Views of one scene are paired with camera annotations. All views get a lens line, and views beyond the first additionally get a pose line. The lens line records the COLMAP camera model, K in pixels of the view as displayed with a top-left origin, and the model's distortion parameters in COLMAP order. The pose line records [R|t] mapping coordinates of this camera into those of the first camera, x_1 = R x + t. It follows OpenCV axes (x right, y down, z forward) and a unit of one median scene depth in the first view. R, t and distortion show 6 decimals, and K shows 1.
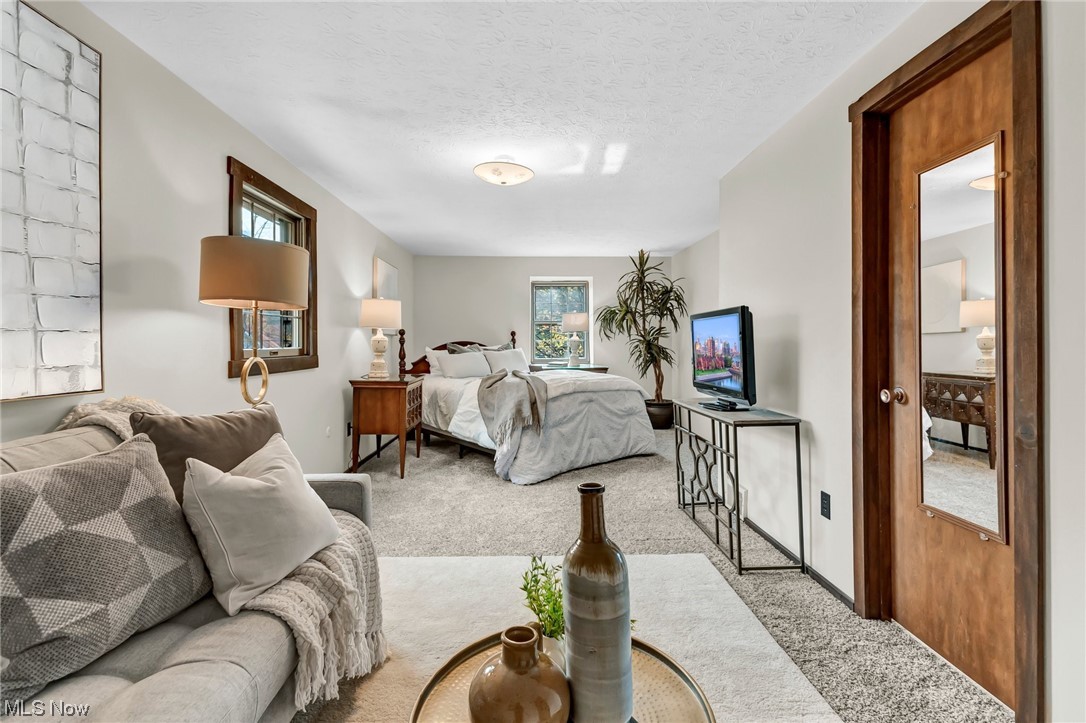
lens RADIAL K [[494.1, 0, 544.4], [0, 494.1, 342.0], [0, 0, 1]] dist [0.009699, -0.000069]
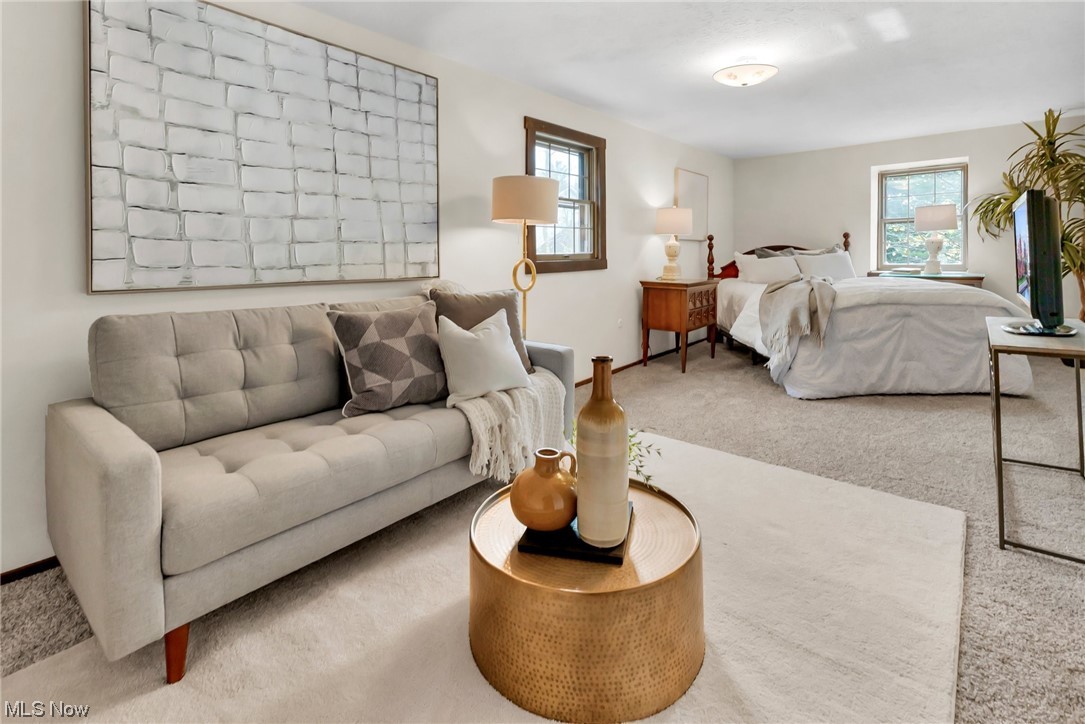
lens RADIAL K [[511.6, 0, 558.4], [0, 511.6, 258.0], [0, 0, 1]] dist [0.010148, -0.000178]
pose [[0.743832, -0.002029, -0.668363, 0.242149], [0.013839, 0.999828, 0.012367, 0.006353], [0.668223, -0.018448, 0.743732, -0.011936]]
